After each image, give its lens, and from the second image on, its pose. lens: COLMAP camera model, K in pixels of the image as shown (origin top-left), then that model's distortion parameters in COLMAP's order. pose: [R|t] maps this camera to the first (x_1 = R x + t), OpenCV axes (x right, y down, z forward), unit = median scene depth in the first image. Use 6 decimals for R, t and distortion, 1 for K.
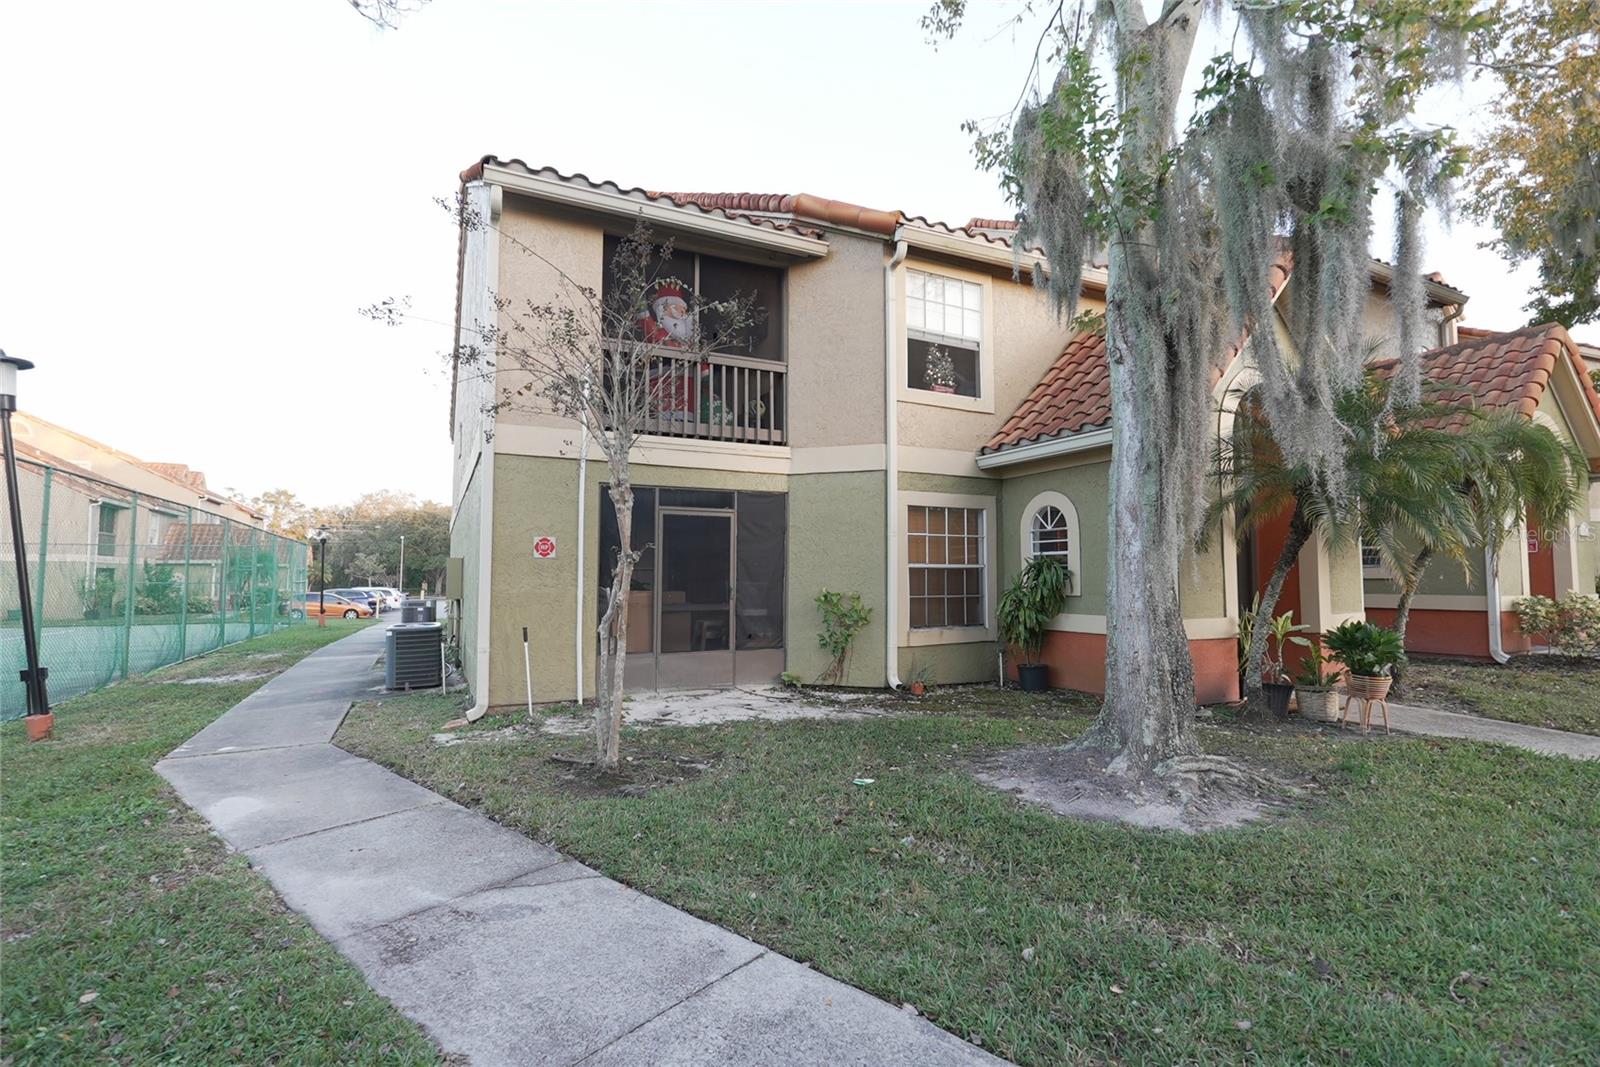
lens RADIAL K [[754.1, 0, 806.9], [0, 754.1, 522.1], [0, 0, 1]] dist [-0.002600, -0.000008]
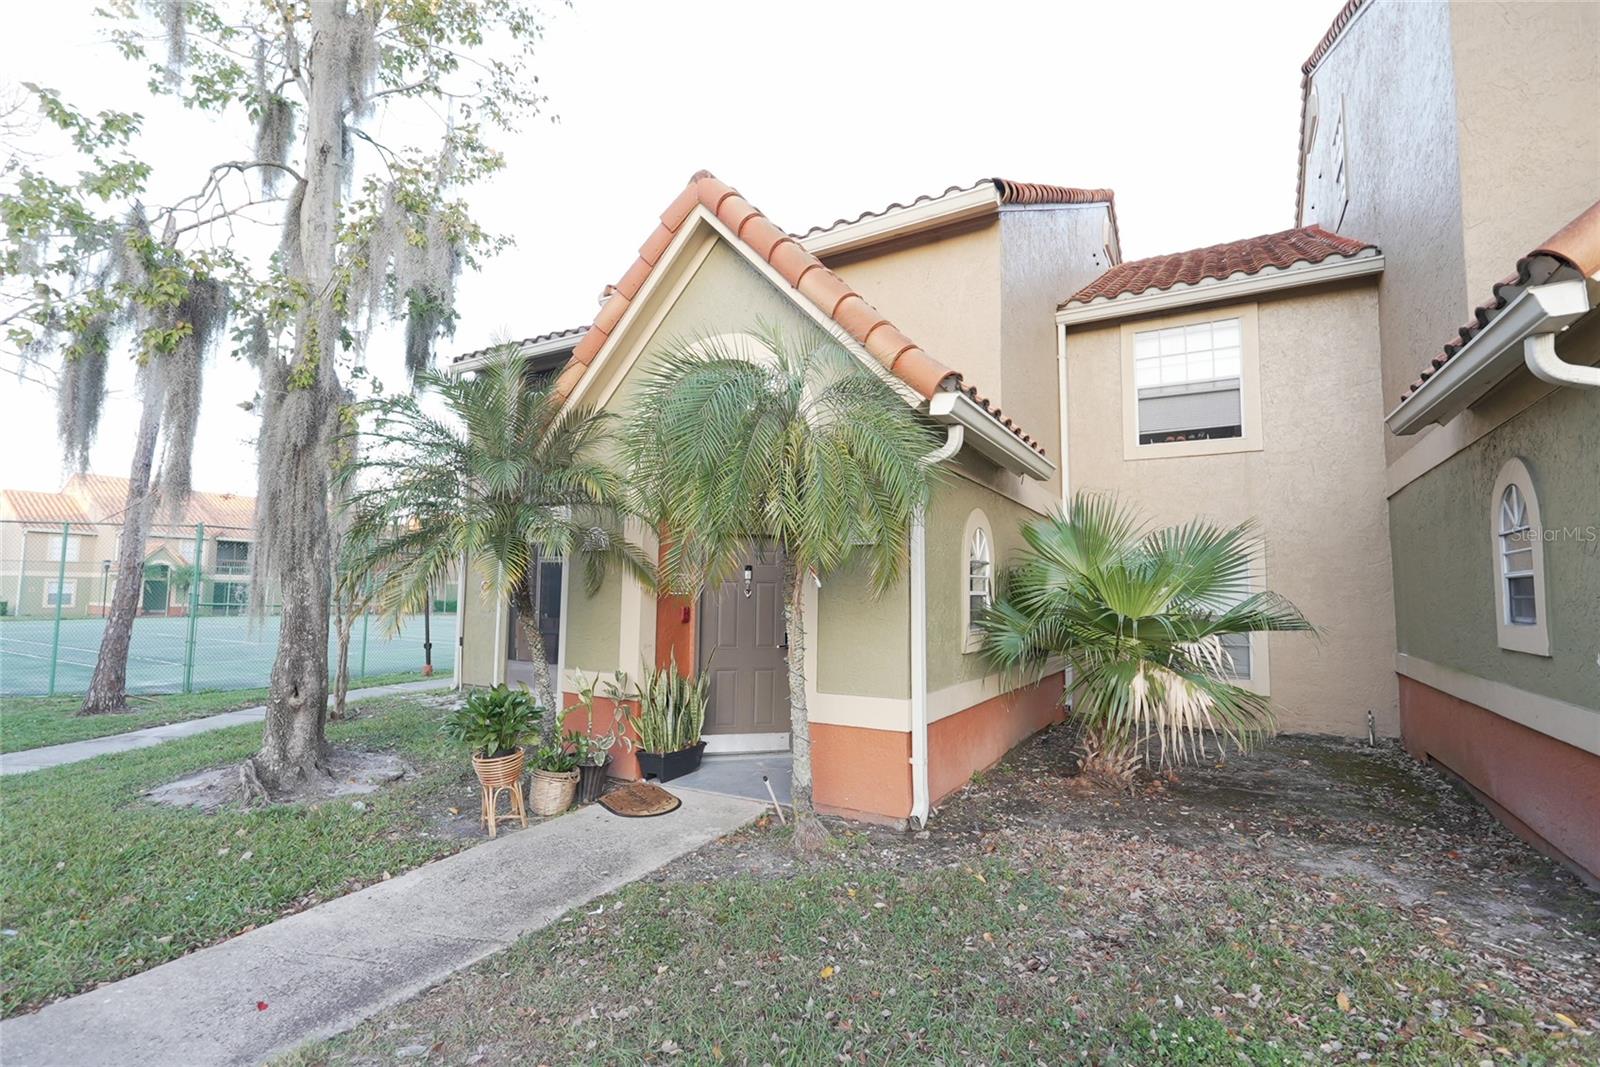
lens RADIAL K [[730.7, 0, 797.0], [0, 730.7, 532.6], [0, 0, 1]] dist [-0.005117, 0.001216]
pose [[0.544341, -0.063225, -0.836478, 1.144070], [0.045417, 0.997914, -0.045872, 0.016954], [0.837633, -0.013020, 0.546077, 0.630668]]
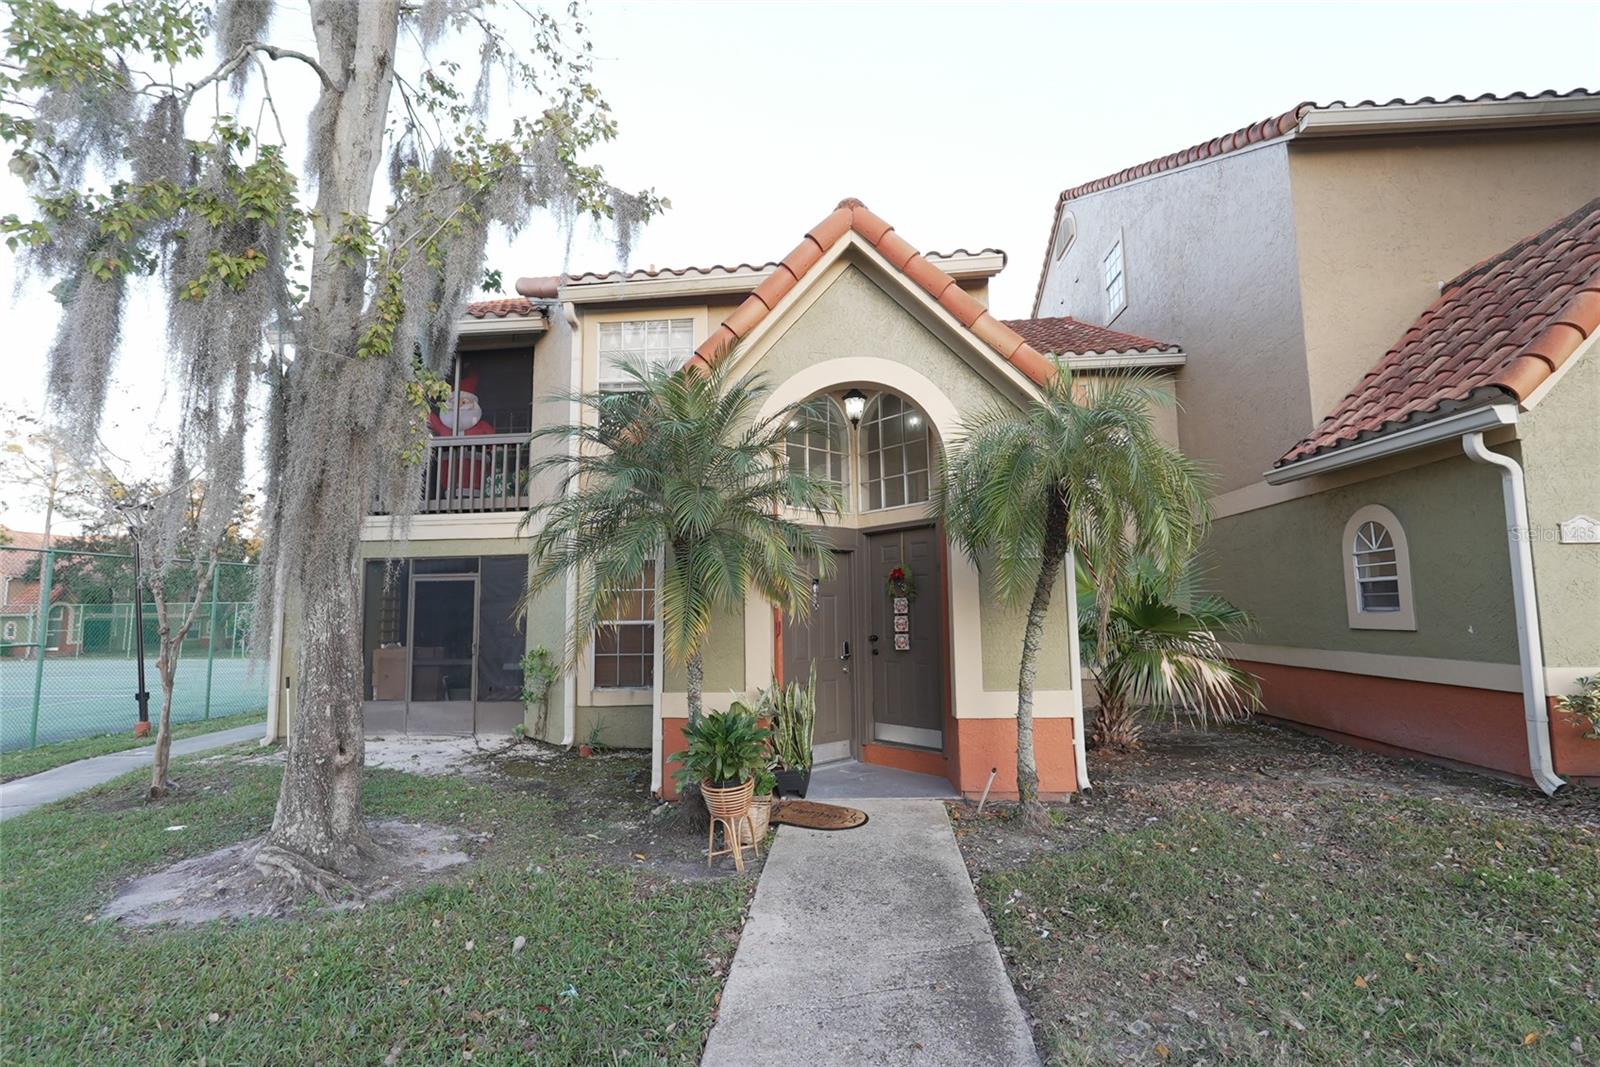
lens RADIAL K [[730.7, 0, 797.0], [0, 730.7, 532.6], [0, 0, 1]] dist [-0.005117, 0.001216]
pose [[0.852561, -0.070945, -0.517790, 0.865360], [0.051384, 0.997322, -0.052042, 0.003593], [0.520095, 0.017763, 0.853923, 0.325515]]
